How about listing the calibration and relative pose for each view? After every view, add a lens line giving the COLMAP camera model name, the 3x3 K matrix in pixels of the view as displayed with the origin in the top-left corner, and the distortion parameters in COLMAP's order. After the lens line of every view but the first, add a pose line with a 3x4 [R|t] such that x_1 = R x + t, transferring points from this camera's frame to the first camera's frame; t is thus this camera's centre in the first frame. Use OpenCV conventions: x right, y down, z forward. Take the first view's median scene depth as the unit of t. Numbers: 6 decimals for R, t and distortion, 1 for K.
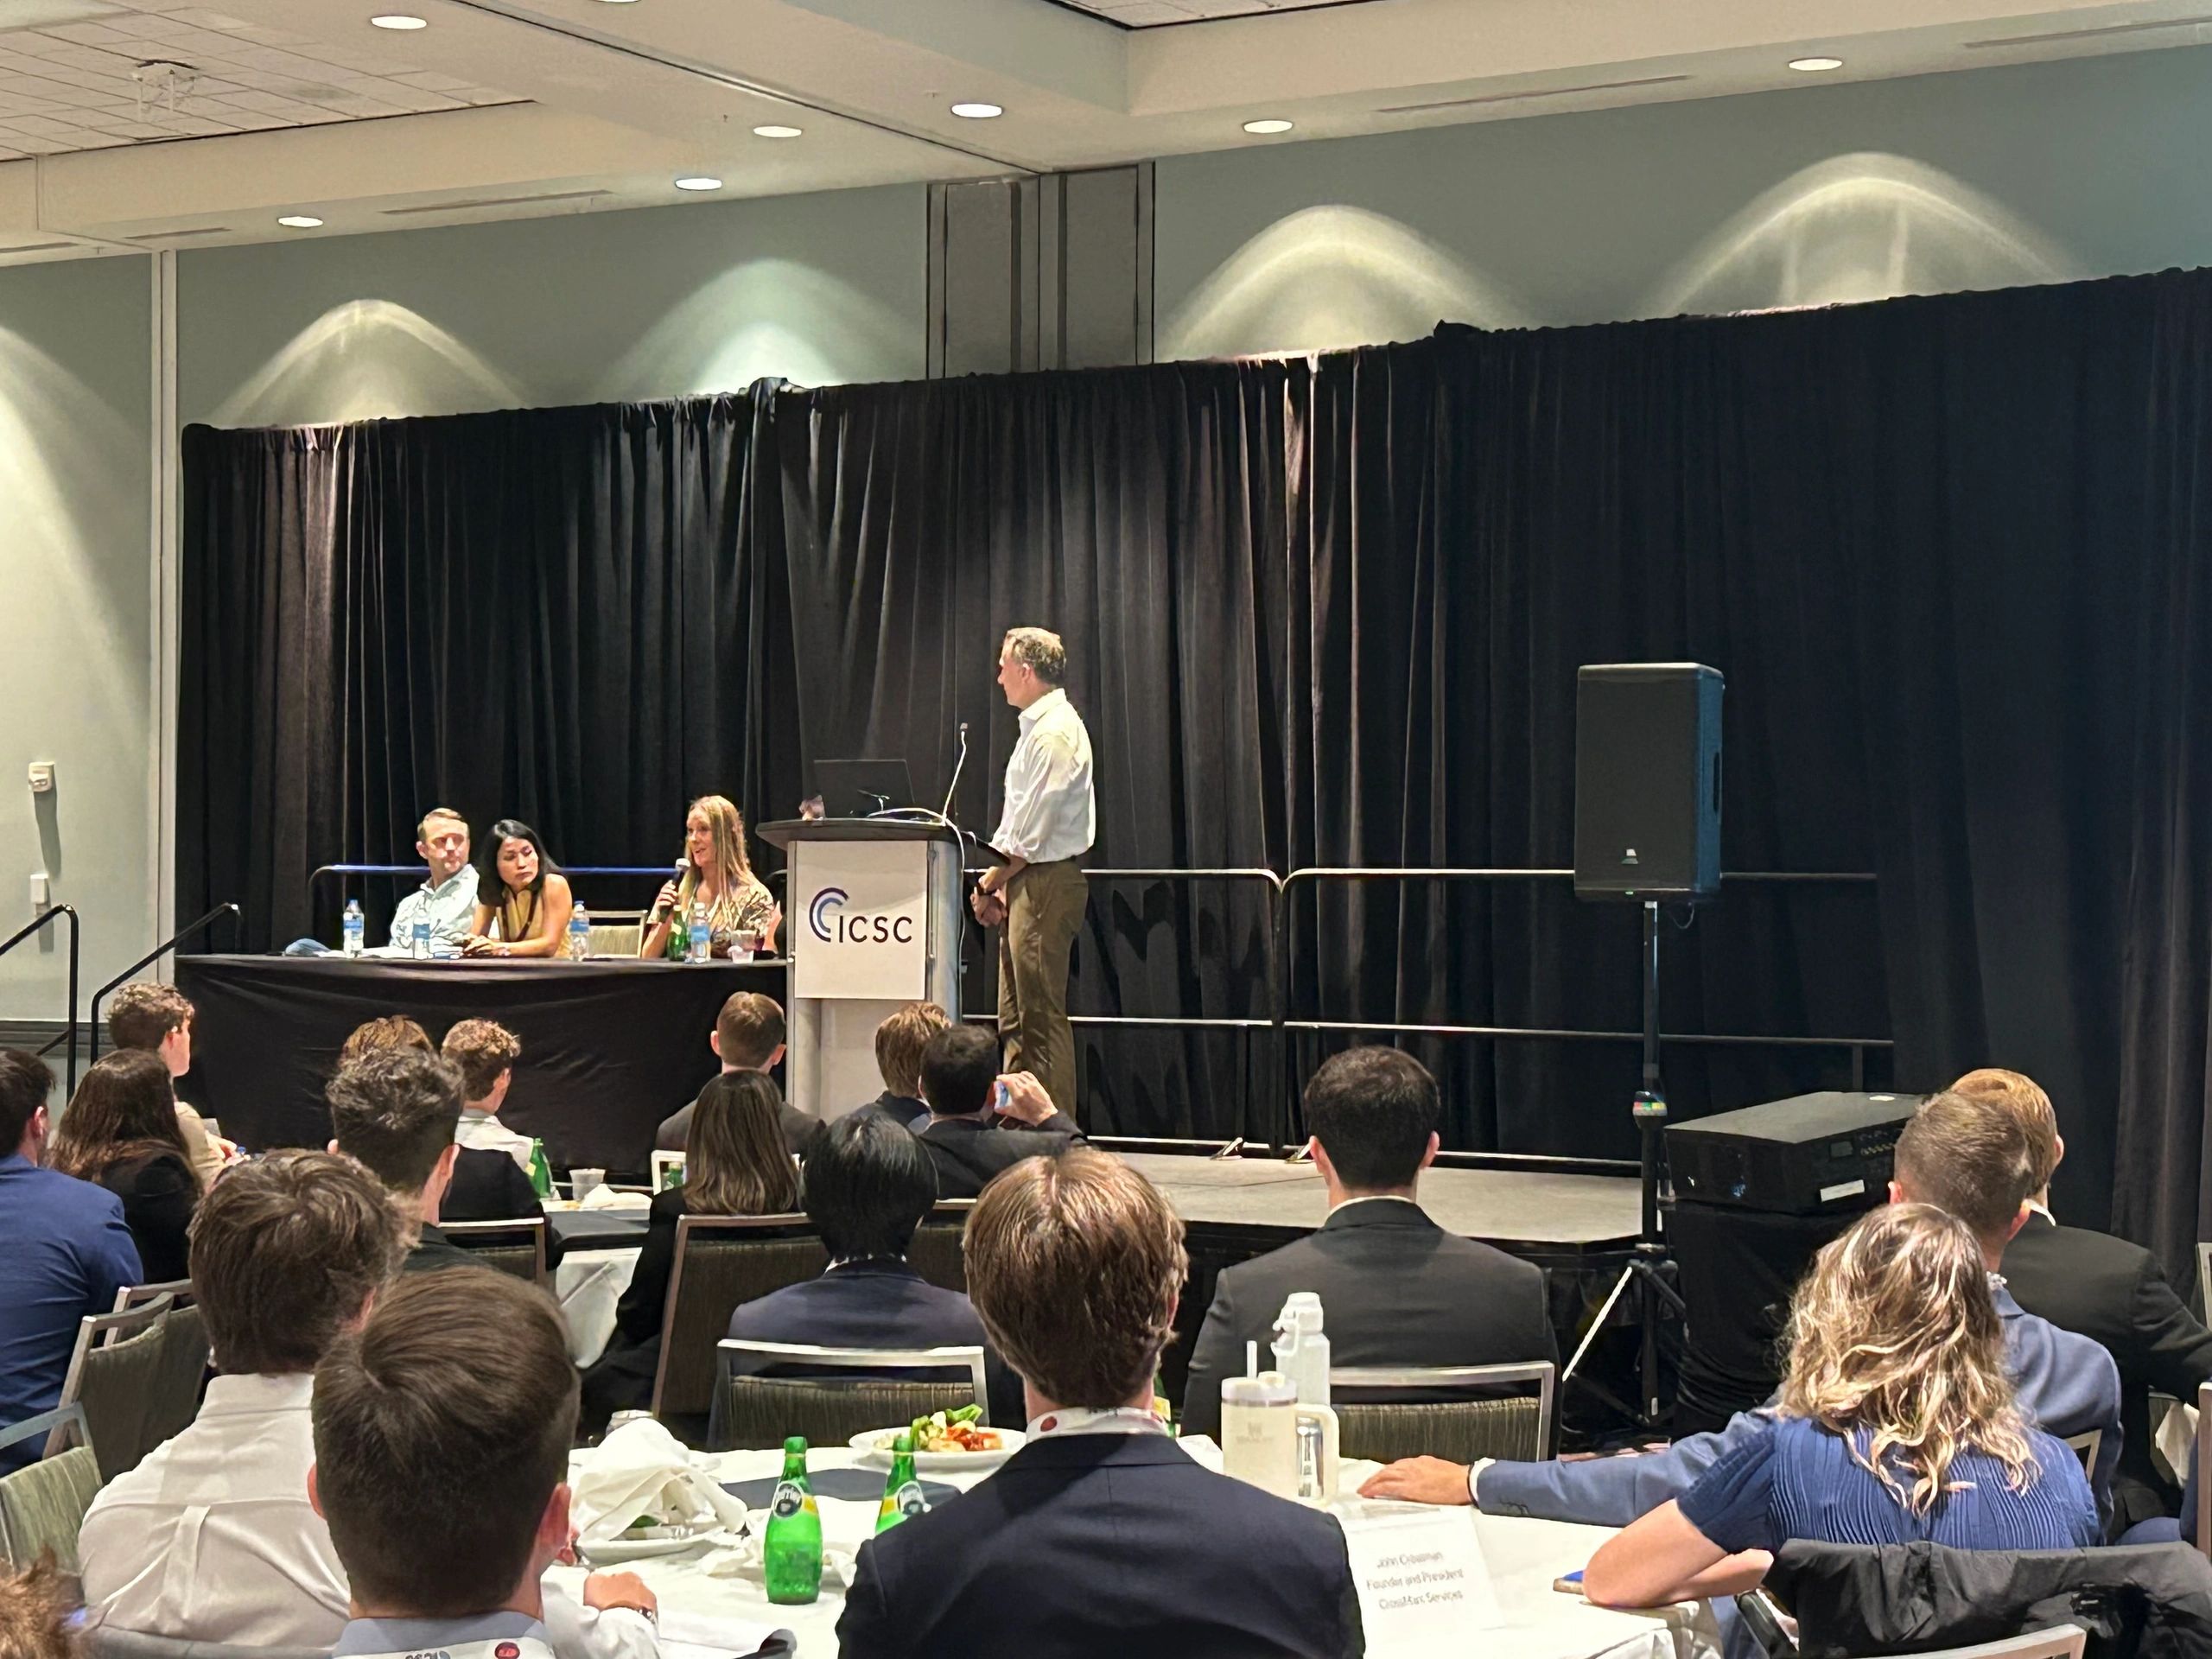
lens RADIAL K [[4105.8, 0, 1083.7], [0, 4105.8, 828.9], [0, 0, 1]] dist [0.188723, 0.000000]
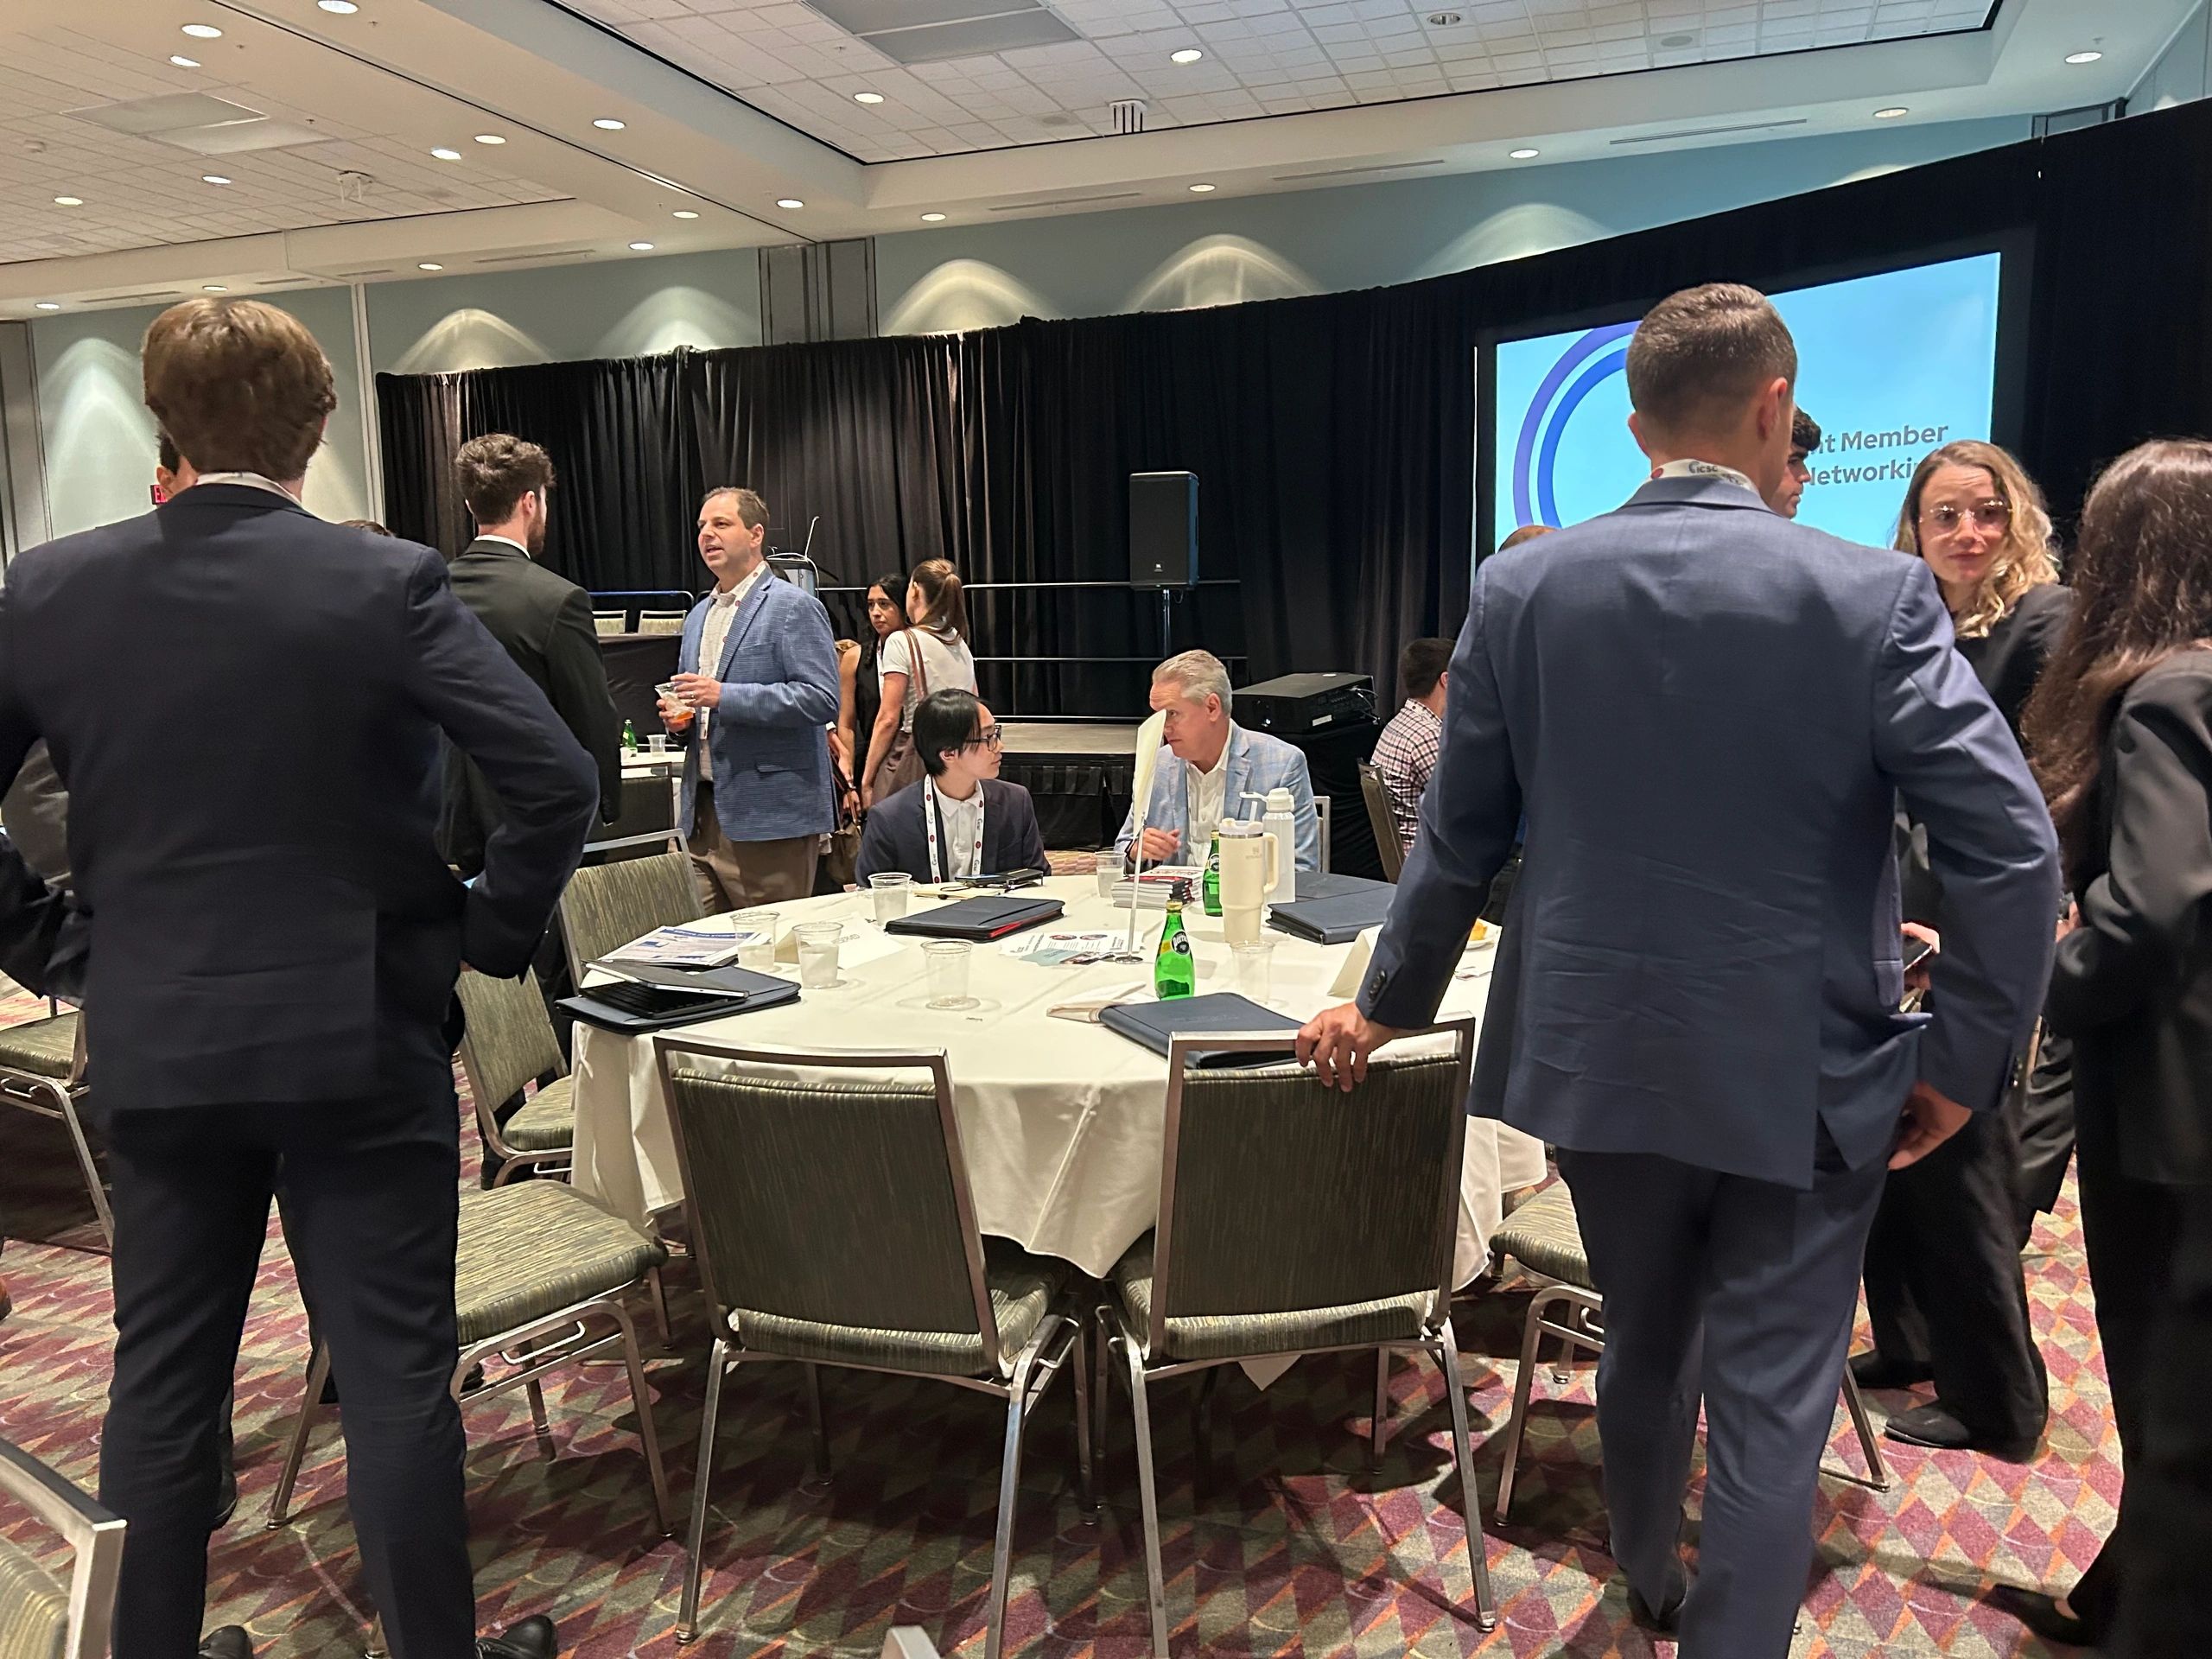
lens RADIAL K [[1671.0, 0, 1108.4], [0, 1671.0, 832.9], [0, 0, 1]] dist [0.026593, -0.010453]
pose [[0.979414, -0.048904, 0.195849, -0.045915], [0.020431, 0.989244, 0.144844, 0.012350], [-0.200826, -0.137861, 0.969878, 0.128983]]
